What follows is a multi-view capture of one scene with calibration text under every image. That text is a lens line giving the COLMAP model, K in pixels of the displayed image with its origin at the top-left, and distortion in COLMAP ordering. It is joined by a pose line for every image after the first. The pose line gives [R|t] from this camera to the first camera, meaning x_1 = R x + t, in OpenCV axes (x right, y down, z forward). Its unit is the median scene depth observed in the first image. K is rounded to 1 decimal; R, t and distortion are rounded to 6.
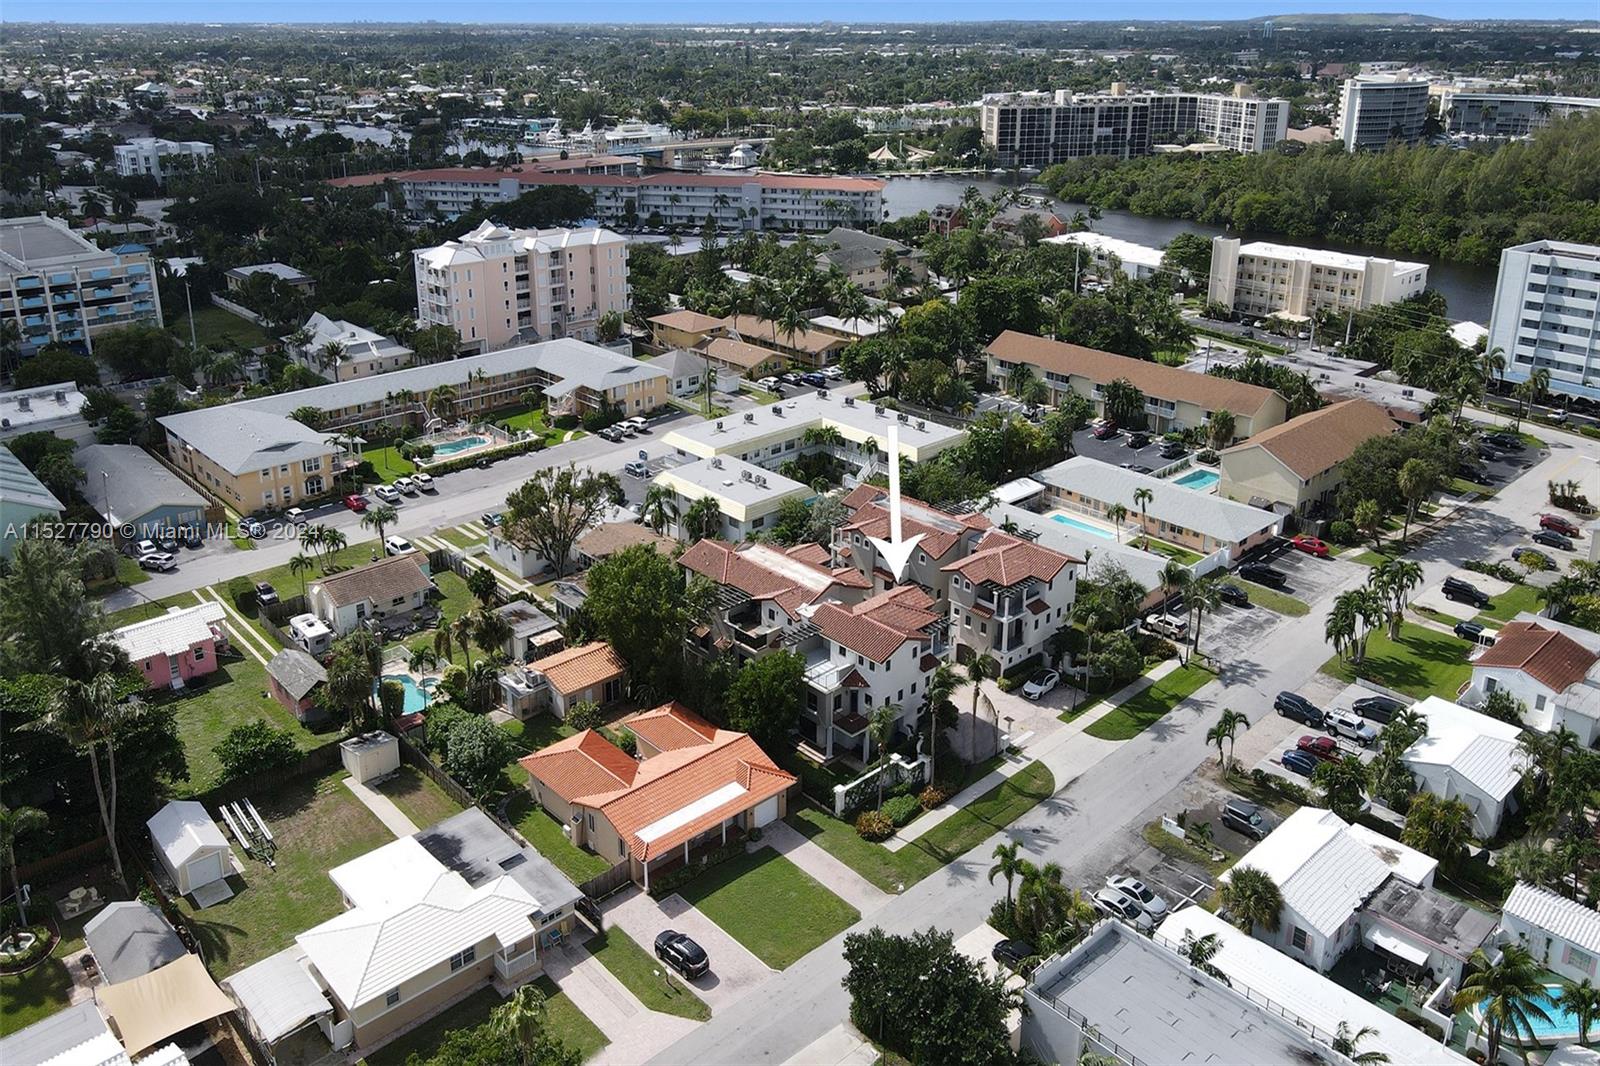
lens RADIAL K [[1164.9, 0, 797.5], [0, 1164.9, 595.6], [0, 0, 1]] dist [-0.004827, 0.019686]
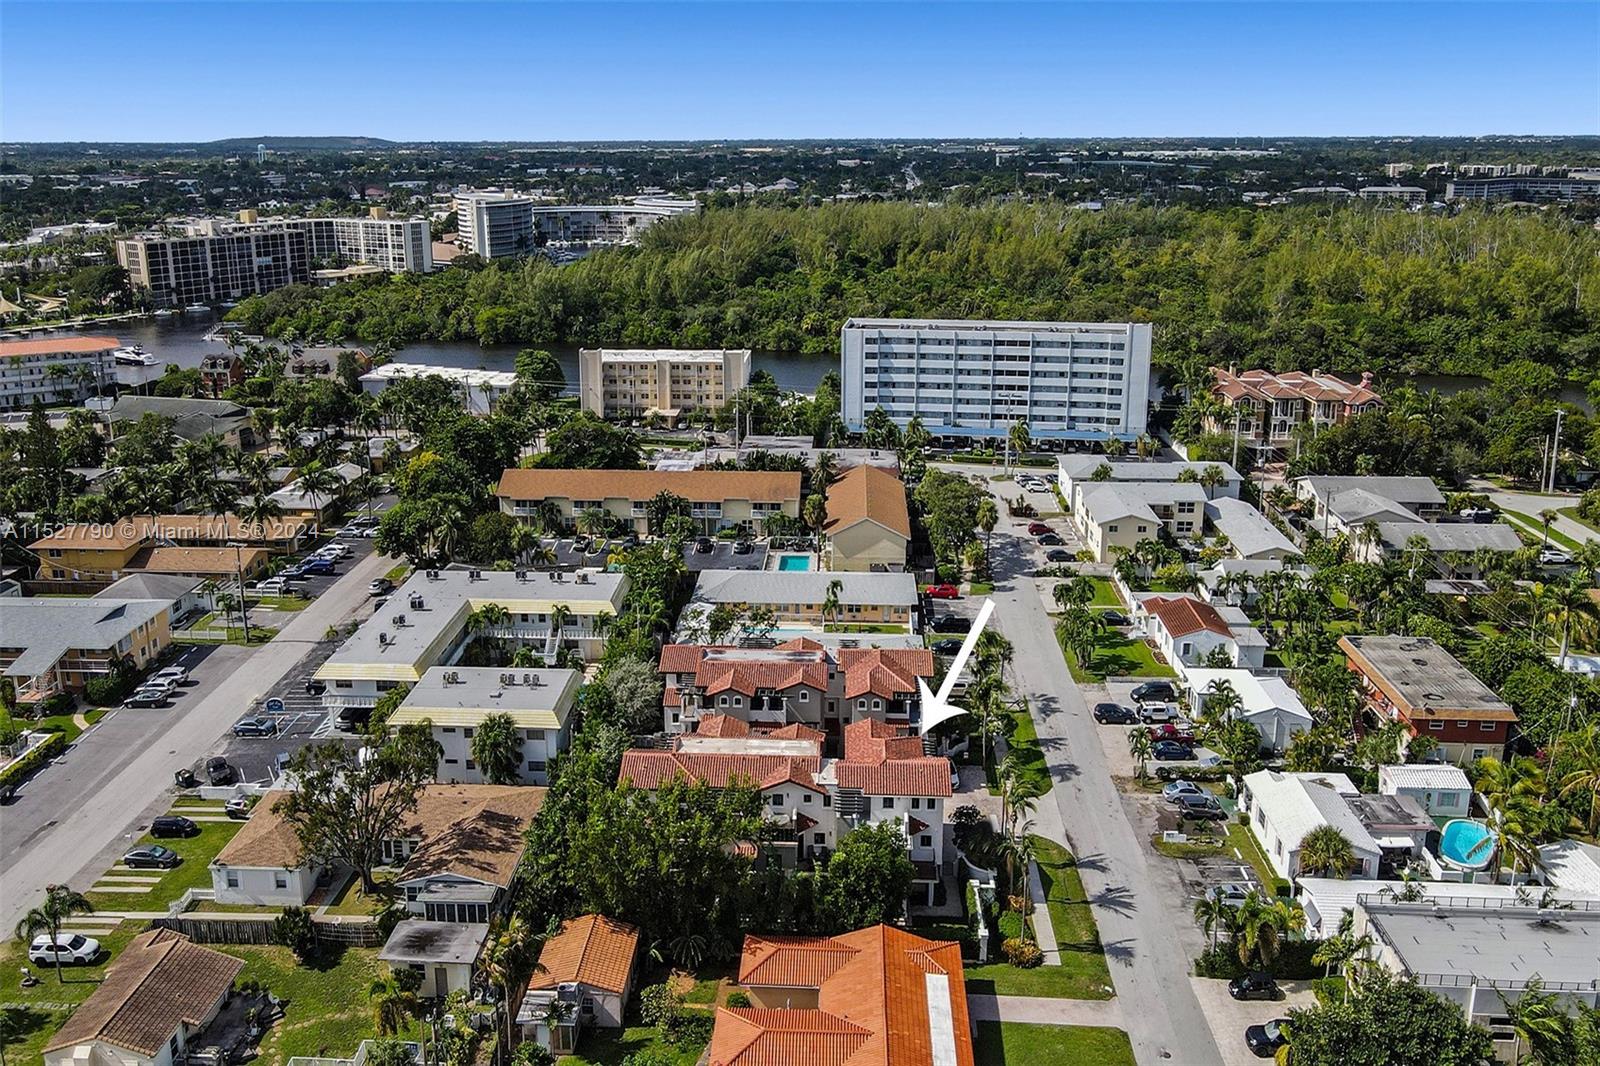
lens RADIAL K [[1187.8, 0, 797.3], [0, 1187.8, 602.3], [0, 0, 1]] dist [0.002195, 0.022409]
pose [[0.717825, -0.258661, 0.646391, -0.291733], [0.315929, 0.948350, 0.028651, -0.077467], [-0.620416, 0.183647, 0.762468, 0.141406]]
